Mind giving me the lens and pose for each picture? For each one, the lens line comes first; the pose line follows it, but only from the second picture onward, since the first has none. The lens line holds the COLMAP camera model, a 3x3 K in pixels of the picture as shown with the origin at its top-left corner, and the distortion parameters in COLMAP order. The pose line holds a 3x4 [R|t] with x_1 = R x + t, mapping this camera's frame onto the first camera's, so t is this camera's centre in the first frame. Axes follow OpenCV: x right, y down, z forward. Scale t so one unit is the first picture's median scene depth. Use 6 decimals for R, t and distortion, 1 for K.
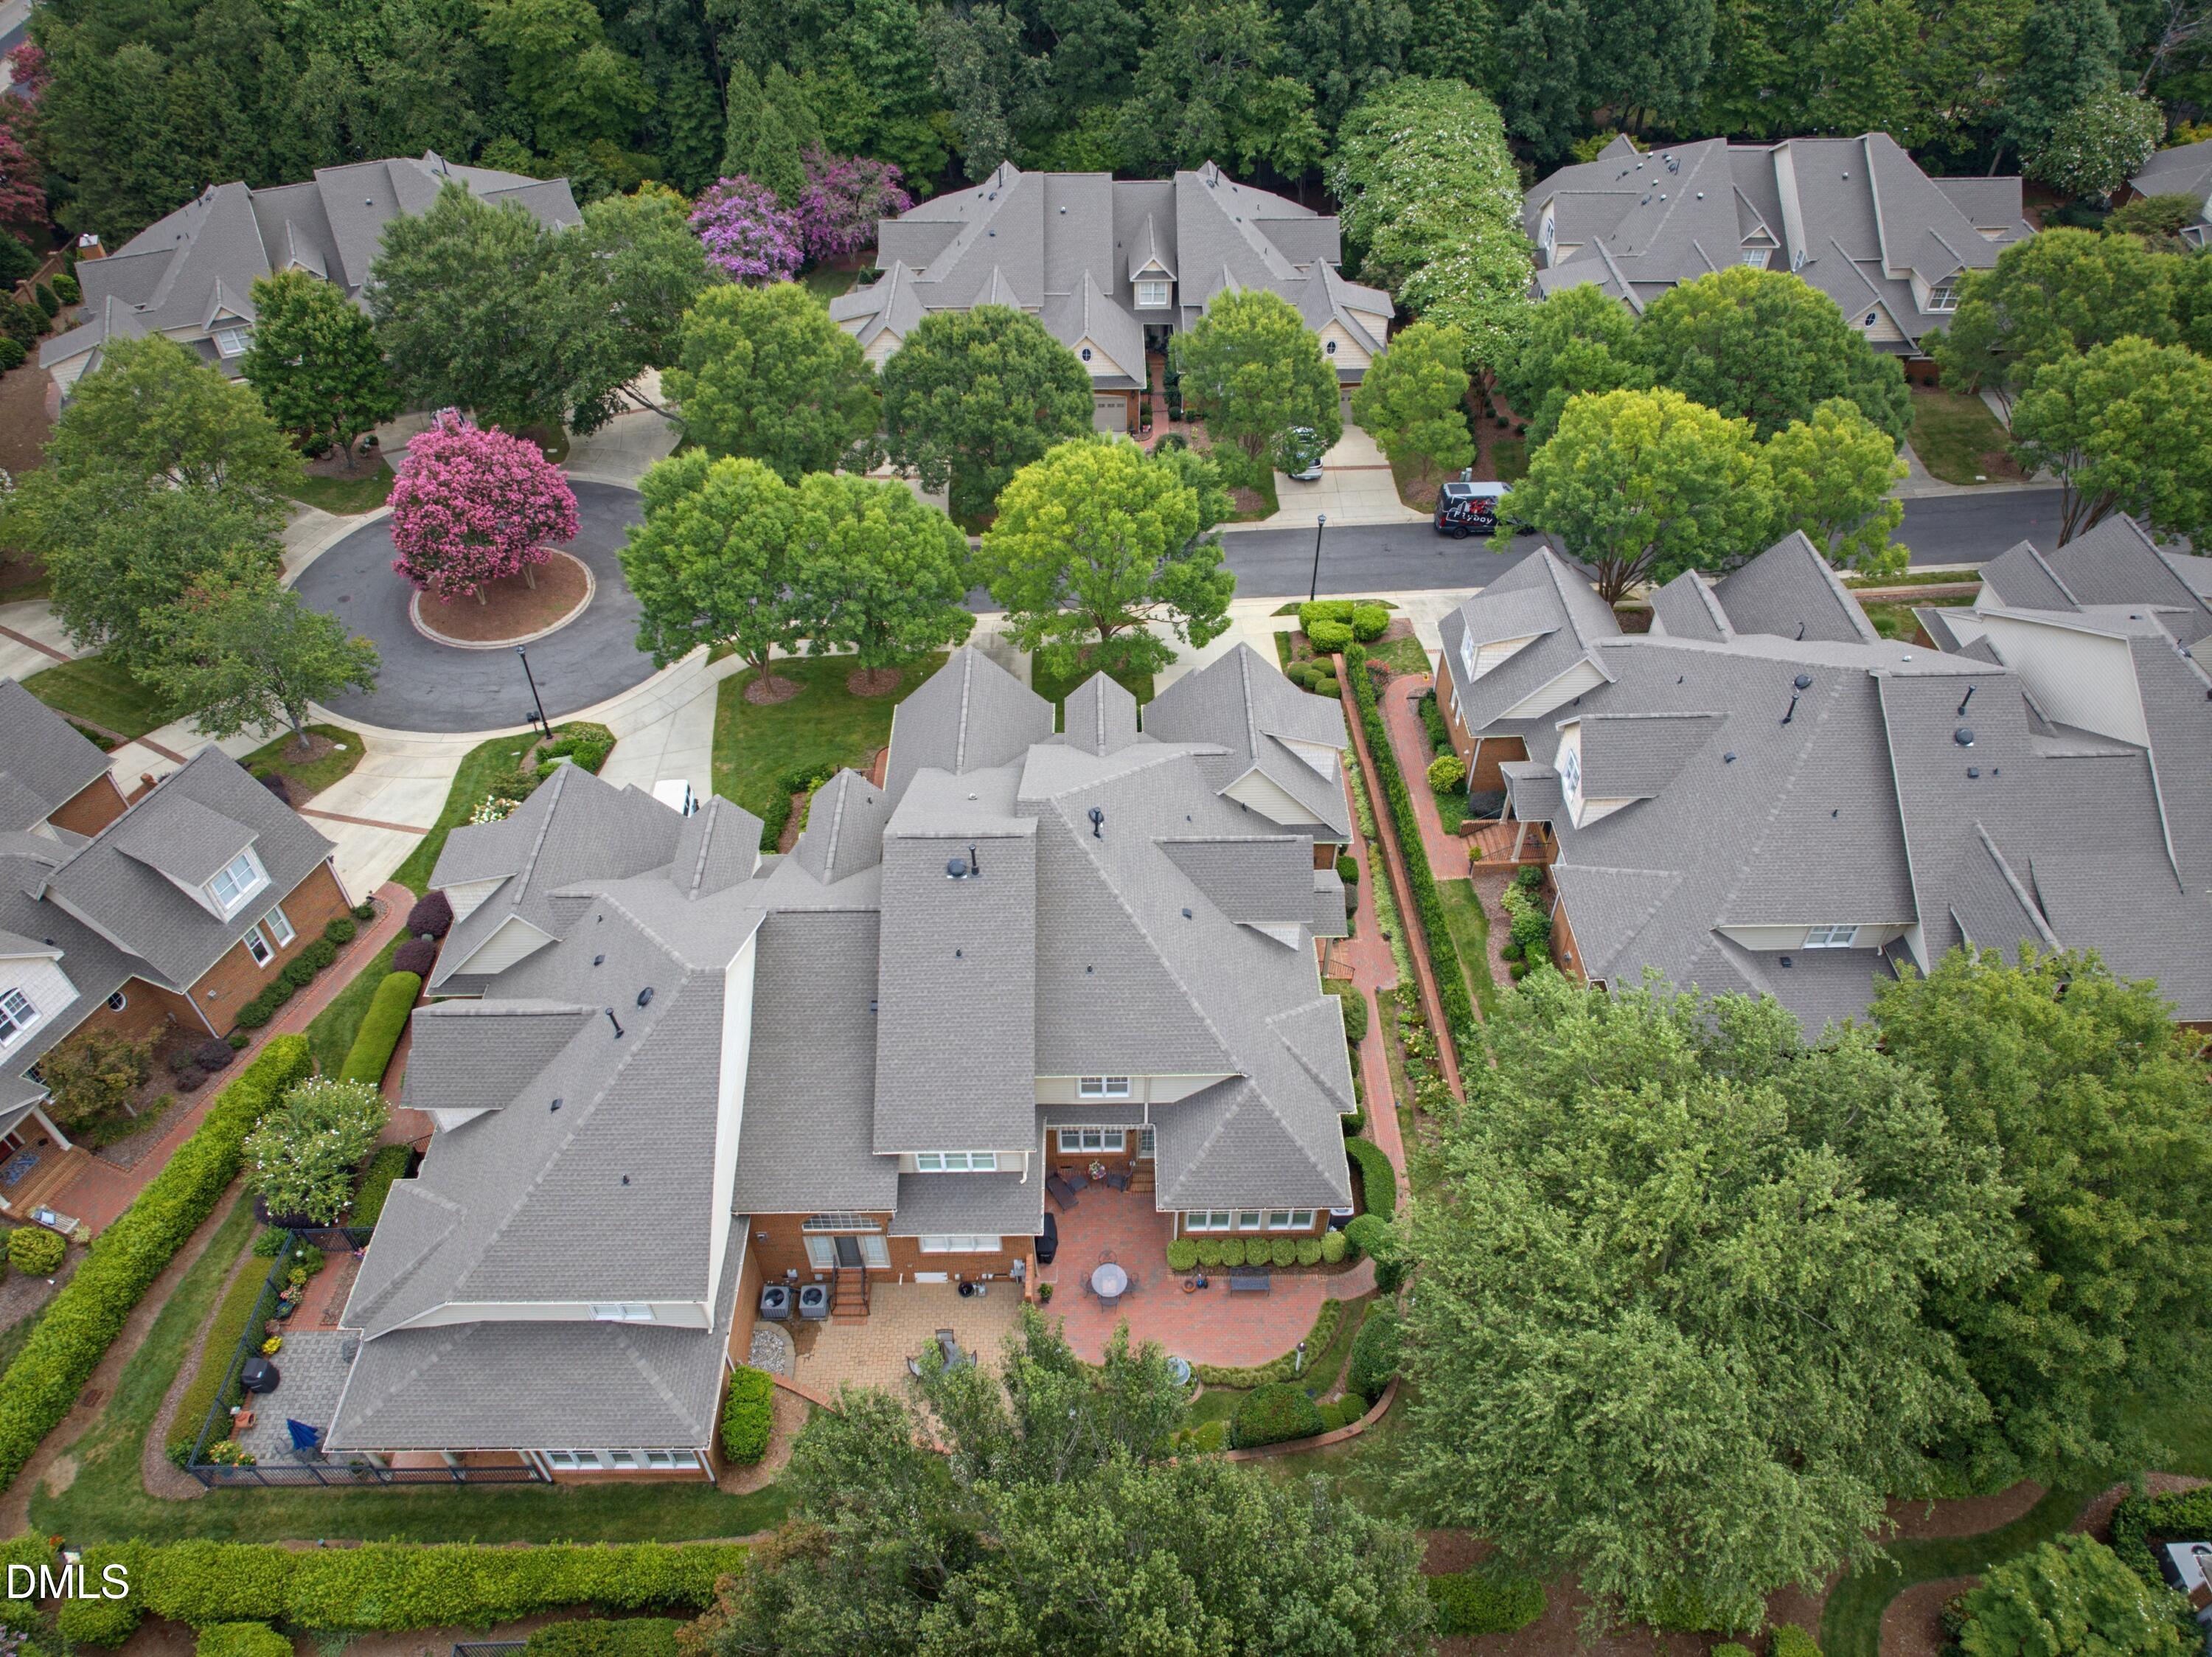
lens RADIAL K [[1505.1, 0, 1102.3], [0, 1505.1, 831.9], [0, 0, 1]] dist [-0.017563, 0.011408]
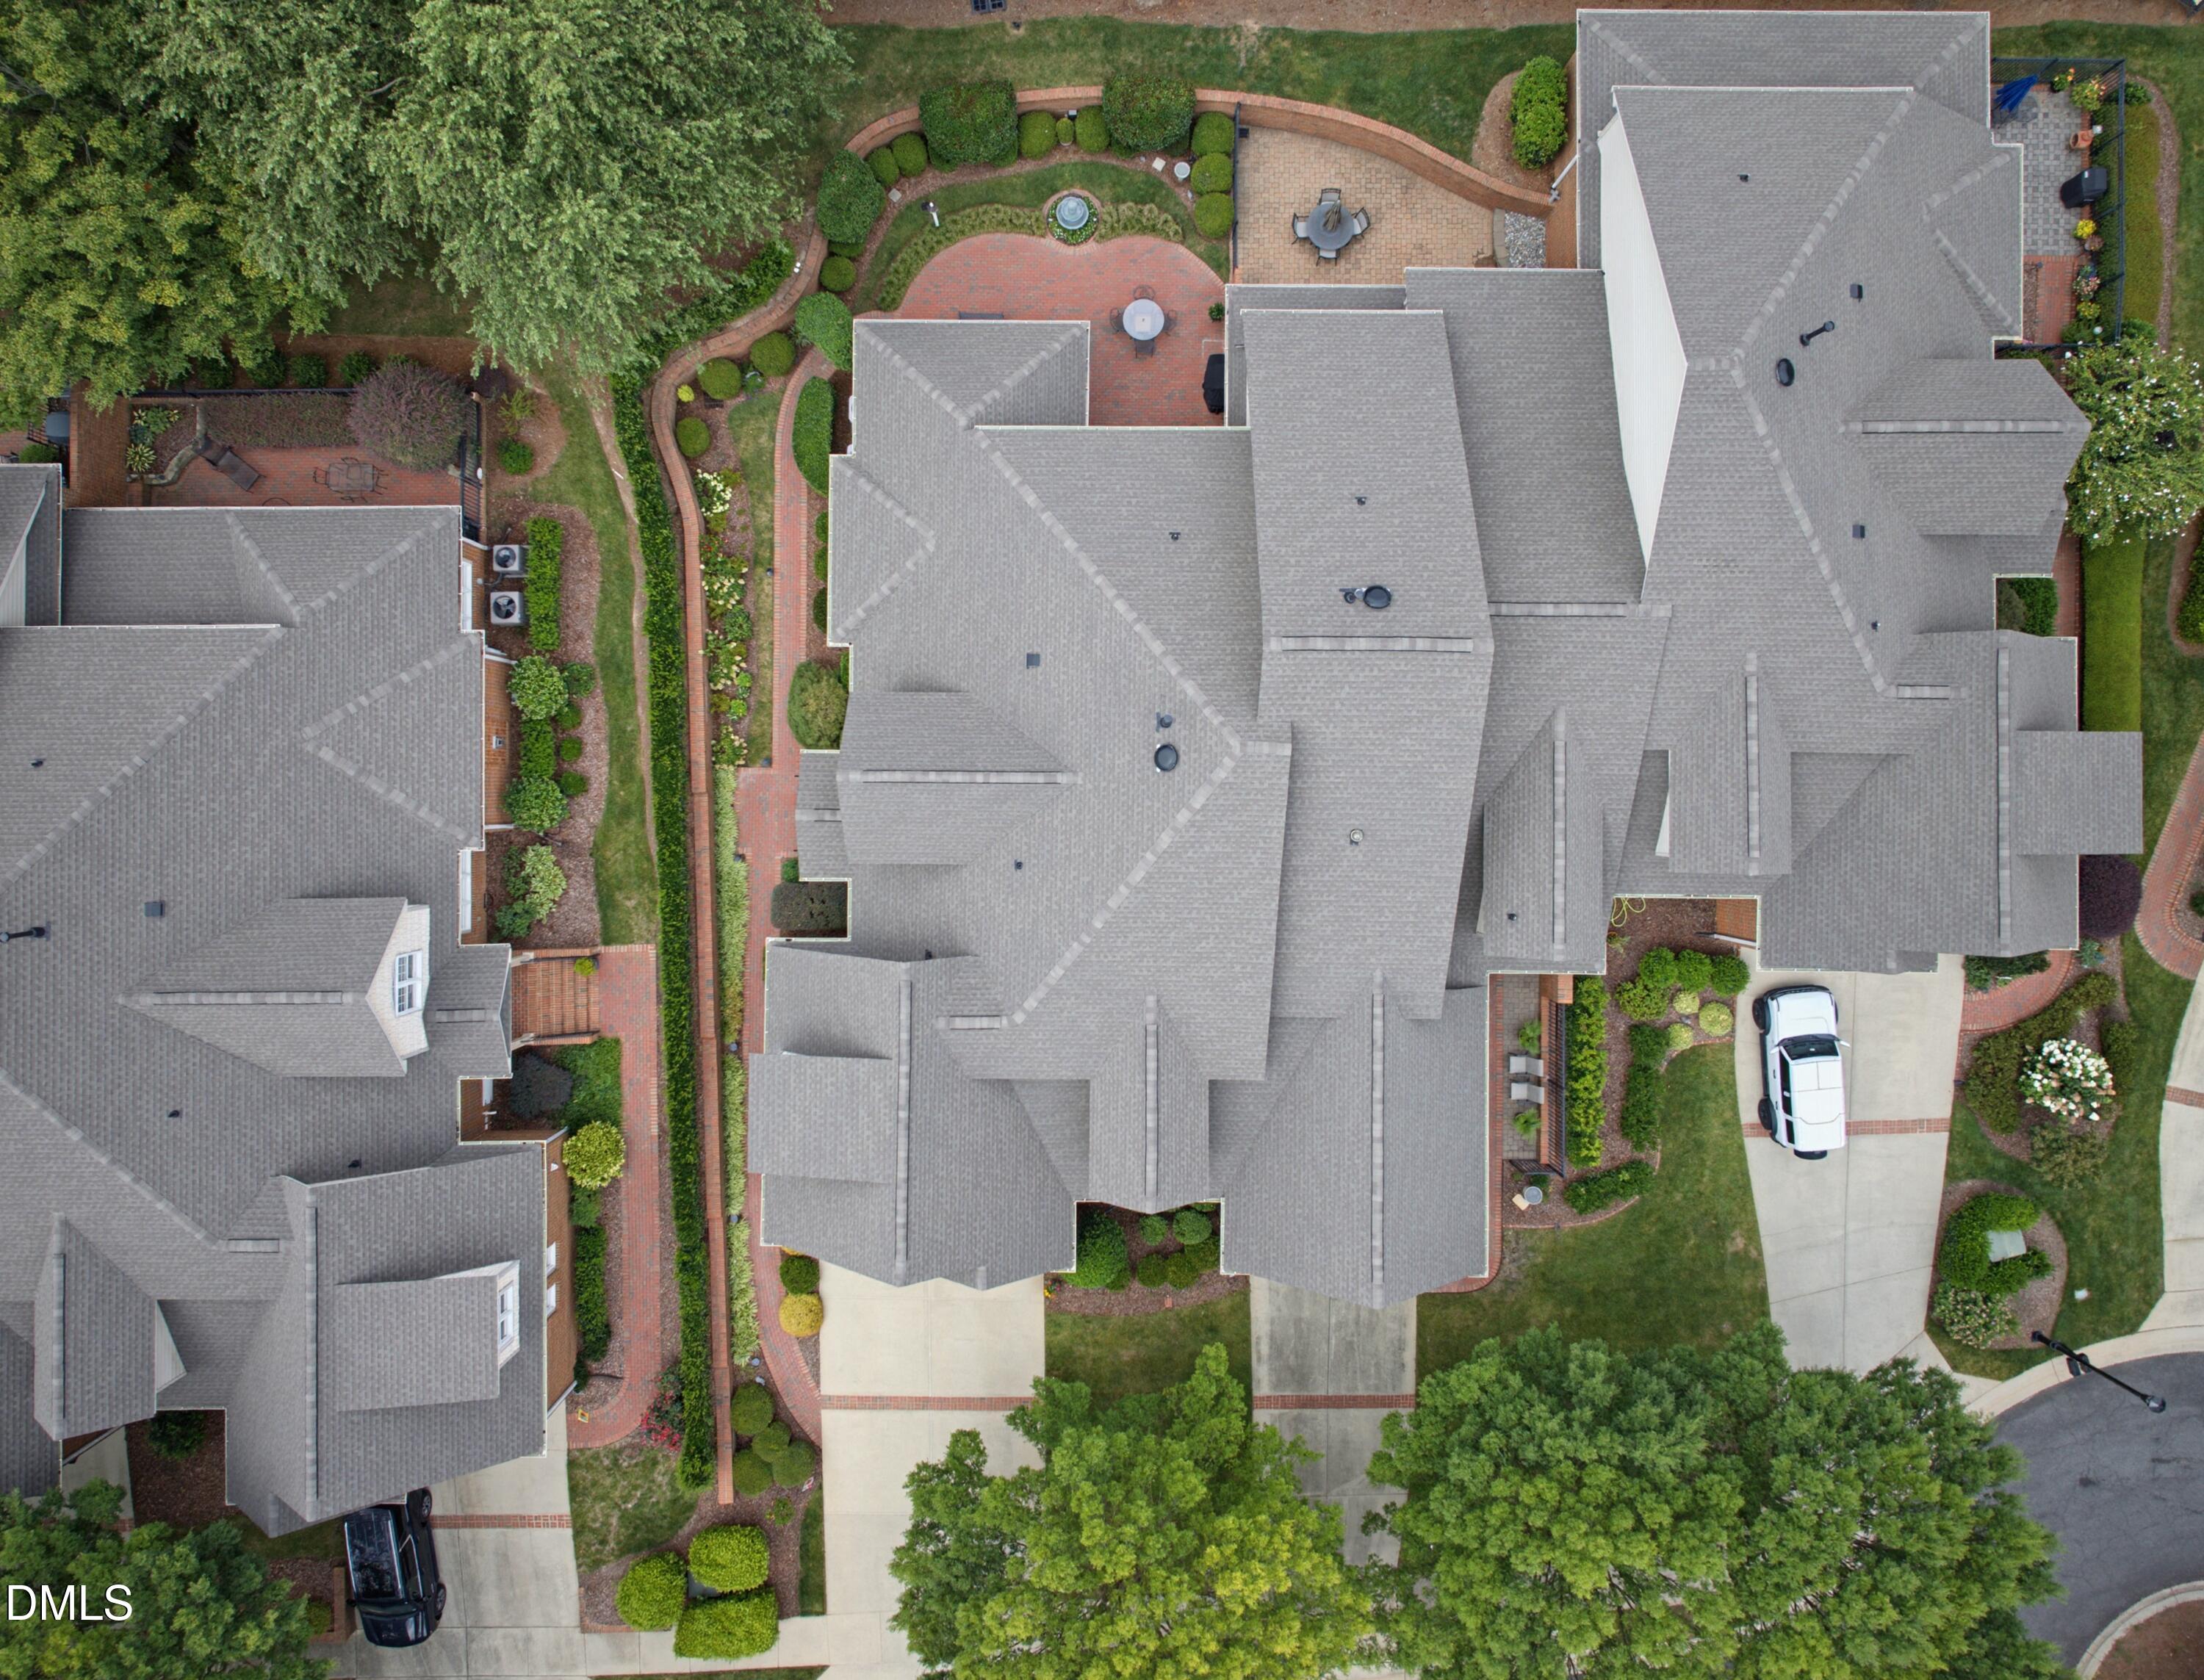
lens RADIAL K [[1662.2, 0, 1102.0], [0, 1662.2, 840.0], [0, 0, 1]] dist [-0.028095, 0.000345]
pose [[-0.999788, -0.020190, -0.003986, 0.022897], [0.010936, -0.685314, 0.728165, -0.445202], [-0.017433, 0.727967, 0.685390, 0.426547]]
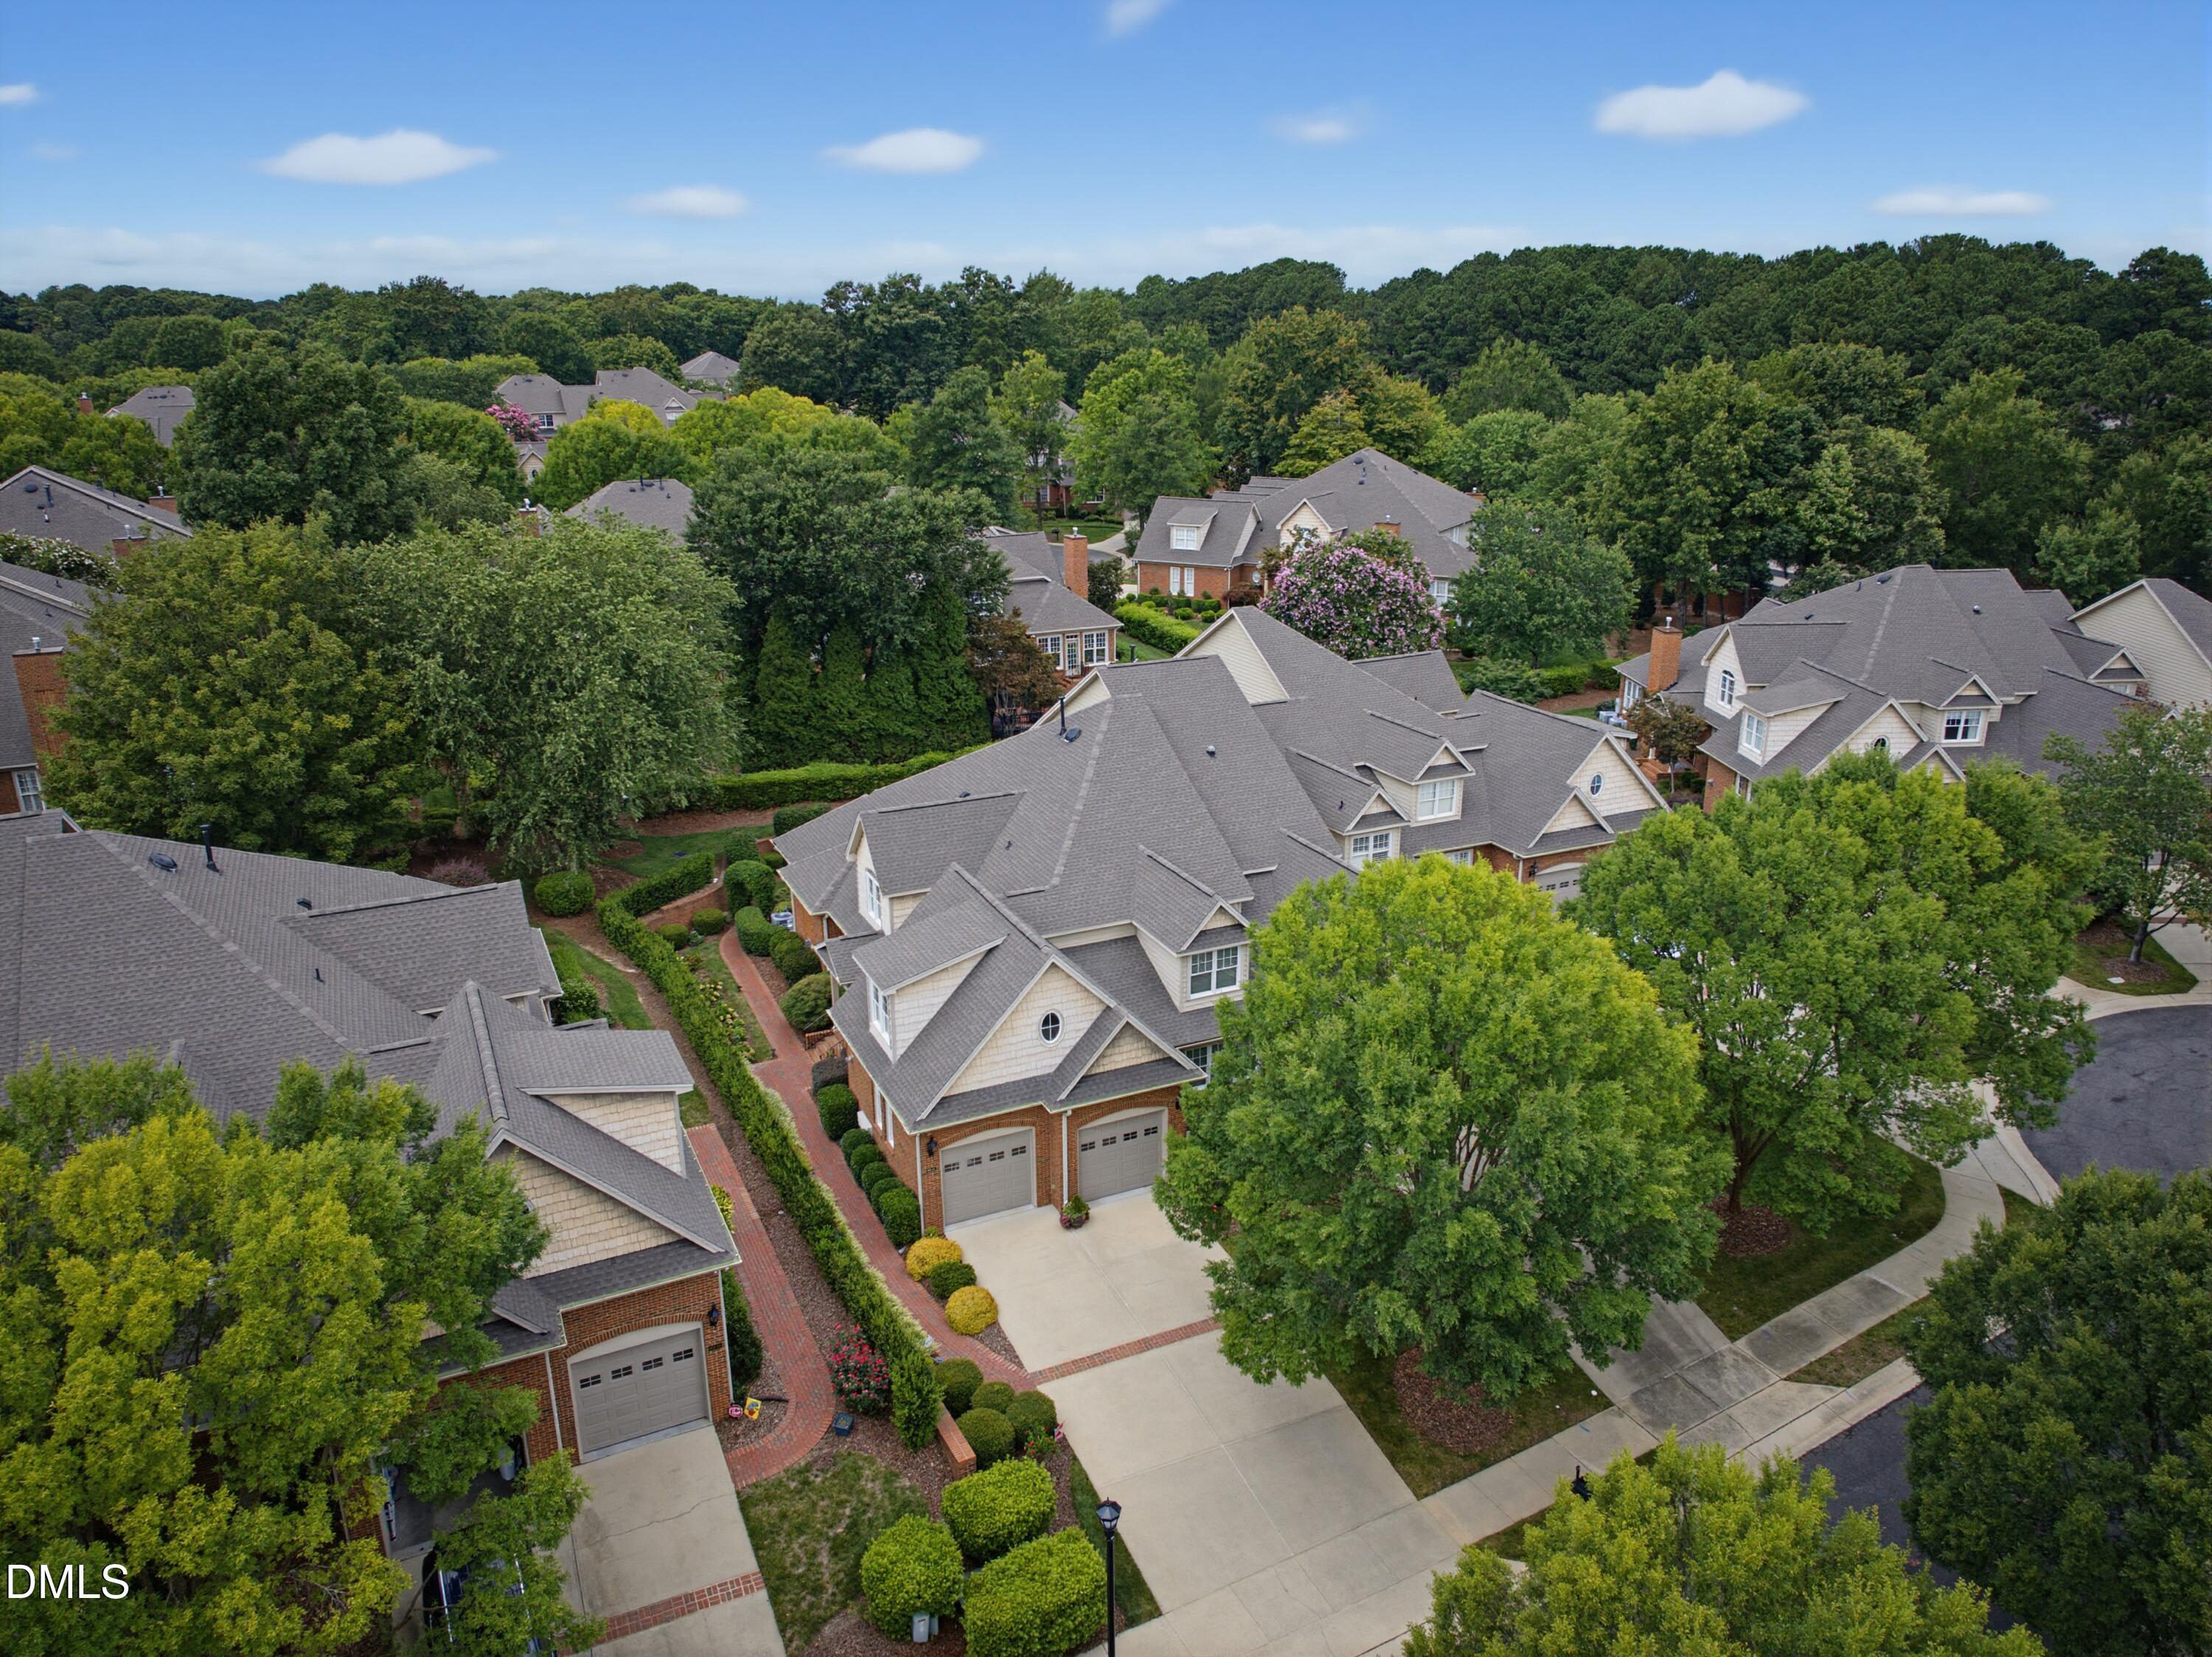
lens RADIAL K [[1533.1, 0, 1105.3], [0, 1533.1, 786.0], [0, 0, 1]] dist [-0.002368, -0.004481]
pose [[-0.909032, 0.128200, -0.396517, 0.297886], [-0.280656, 0.515021, 0.809930, -0.640917], [0.308048, 0.847537, -0.432190, 1.155450]]
